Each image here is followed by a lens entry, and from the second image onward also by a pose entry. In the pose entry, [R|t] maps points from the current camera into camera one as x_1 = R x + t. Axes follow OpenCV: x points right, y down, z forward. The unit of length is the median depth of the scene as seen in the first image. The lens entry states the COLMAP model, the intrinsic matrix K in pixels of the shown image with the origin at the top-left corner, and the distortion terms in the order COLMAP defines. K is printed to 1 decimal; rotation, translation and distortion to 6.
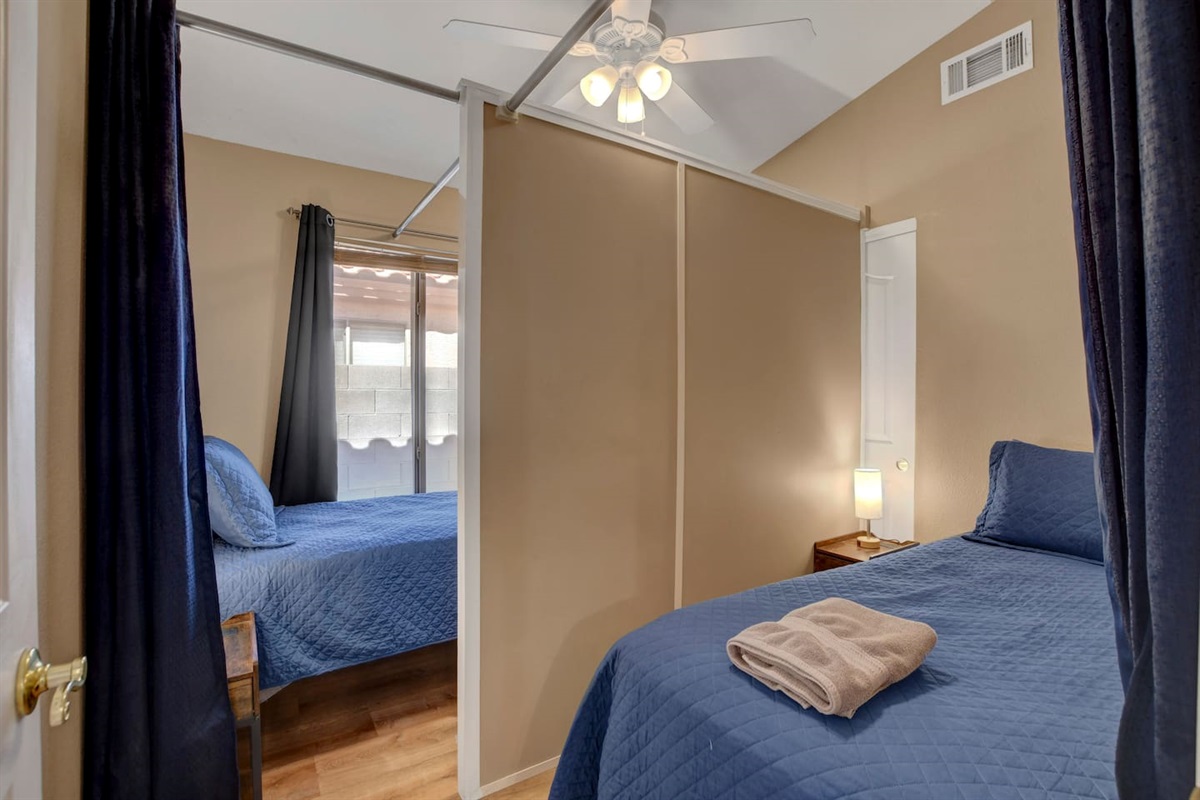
lens RADIAL K [[542.1, 0, 600.0], [0, 542.1, 400.0], [0, 0, 1]] dist [-0.041858, 0.007000]
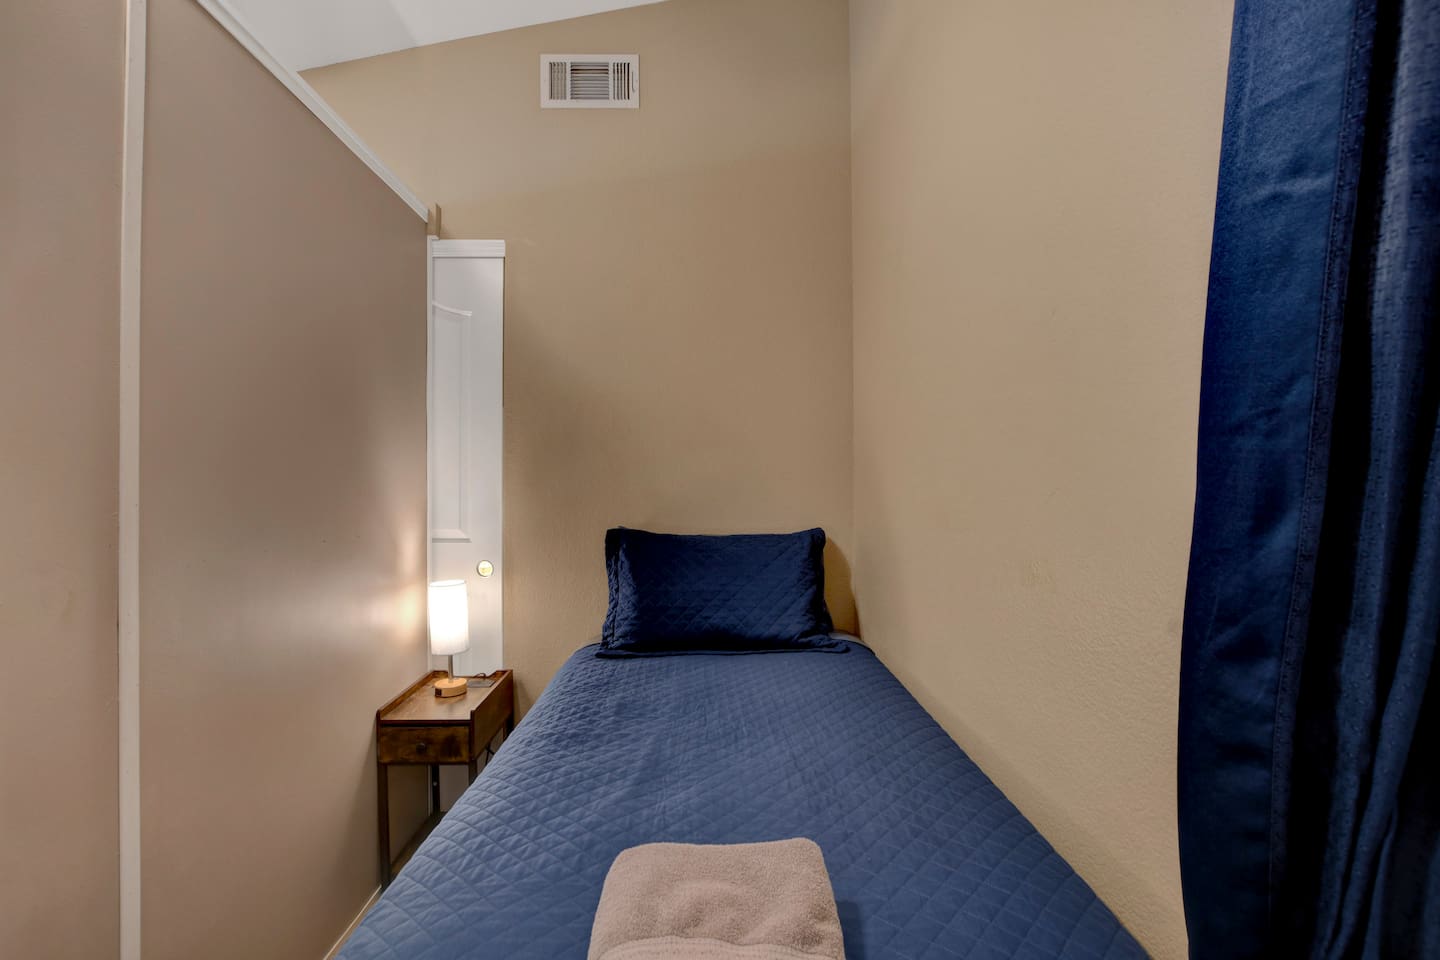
lens RADIAL K [[644.3, 0, 720.3], [0, 644.3, 476.6], [0, 0, 1]] dist [-0.030265, 0.001213]
pose [[0.507675, -0.000505, 0.861548, -0.042735], [0.007909, 0.999960, -0.004074, -0.001097], [-0.861512, 0.008883, 0.507659, 0.355118]]
